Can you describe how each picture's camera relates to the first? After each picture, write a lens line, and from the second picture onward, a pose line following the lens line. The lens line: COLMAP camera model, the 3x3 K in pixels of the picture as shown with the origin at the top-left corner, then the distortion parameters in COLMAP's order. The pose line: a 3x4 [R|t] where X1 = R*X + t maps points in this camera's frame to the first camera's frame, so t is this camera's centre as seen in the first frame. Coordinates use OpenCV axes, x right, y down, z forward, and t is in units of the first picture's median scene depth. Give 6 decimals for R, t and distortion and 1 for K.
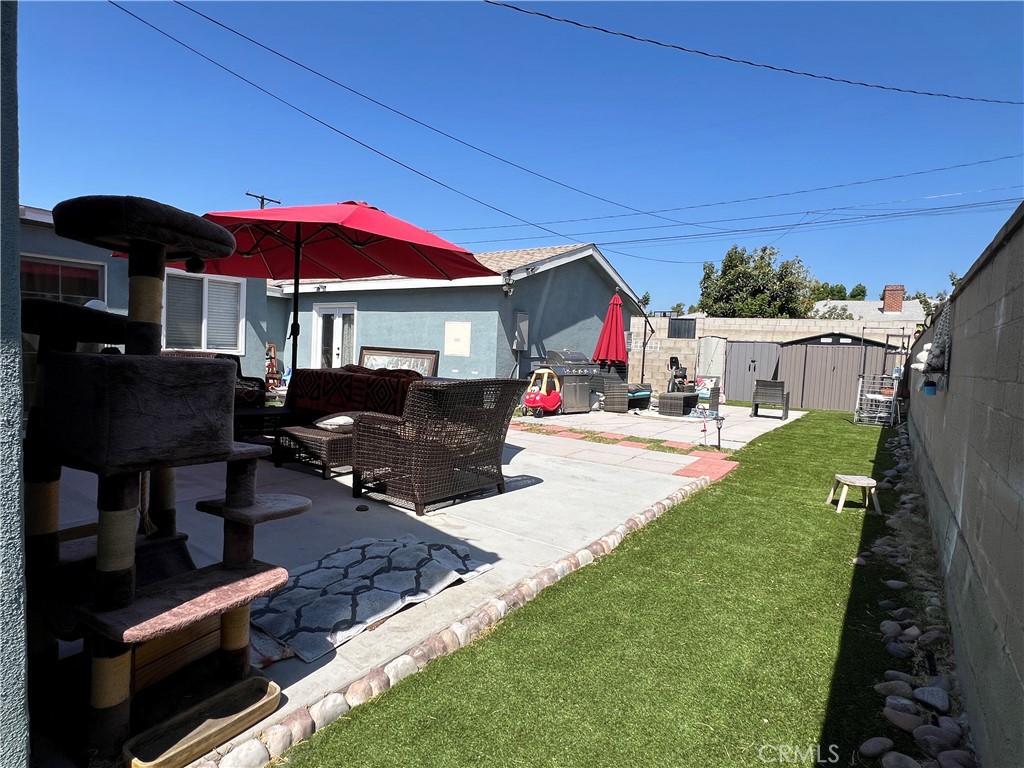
lens RADIAL K [[535.6, 0, 512.0], [0, 535.6, 384.0], [0, 0, 1]] dist [-0.002004, -0.000438]
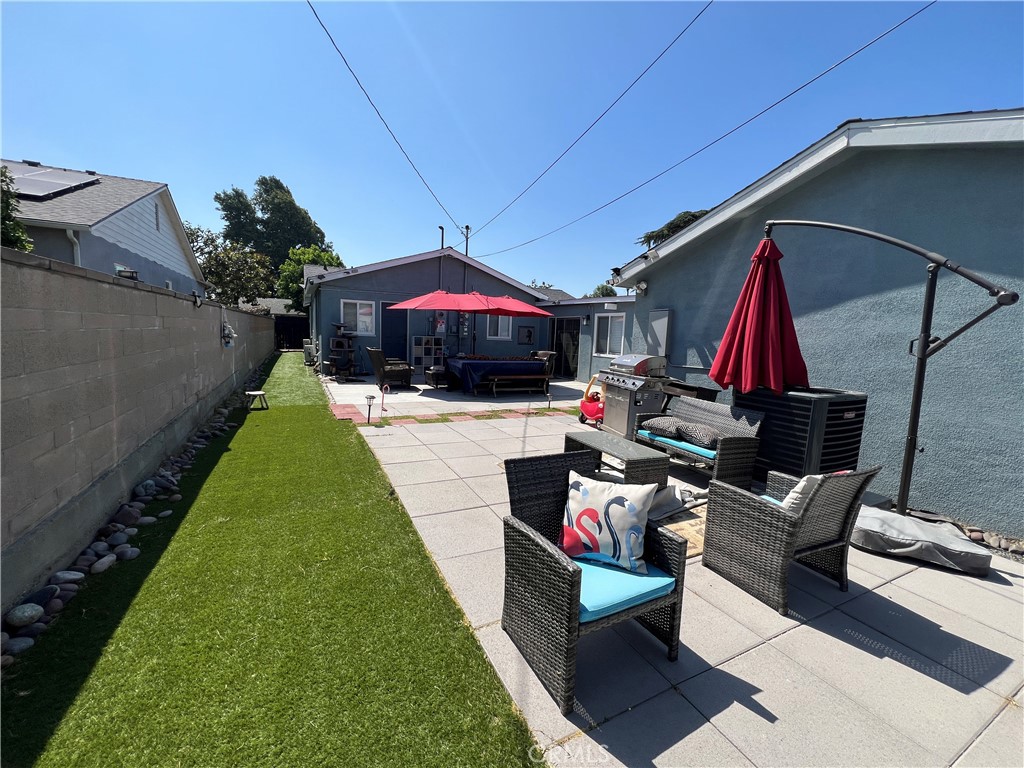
lens RADIAL K [[407.3, 0, 512.0], [0, 407.3, 384.0], [0, 0, 1]] dist [-0.002751, 0.000325]
pose [[-0.454138, 0.041784, -0.889951, 0.581087], [-0.118468, 0.987197, 0.106804, -0.052744], [0.883020, 0.153934, -0.443374, 0.938466]]
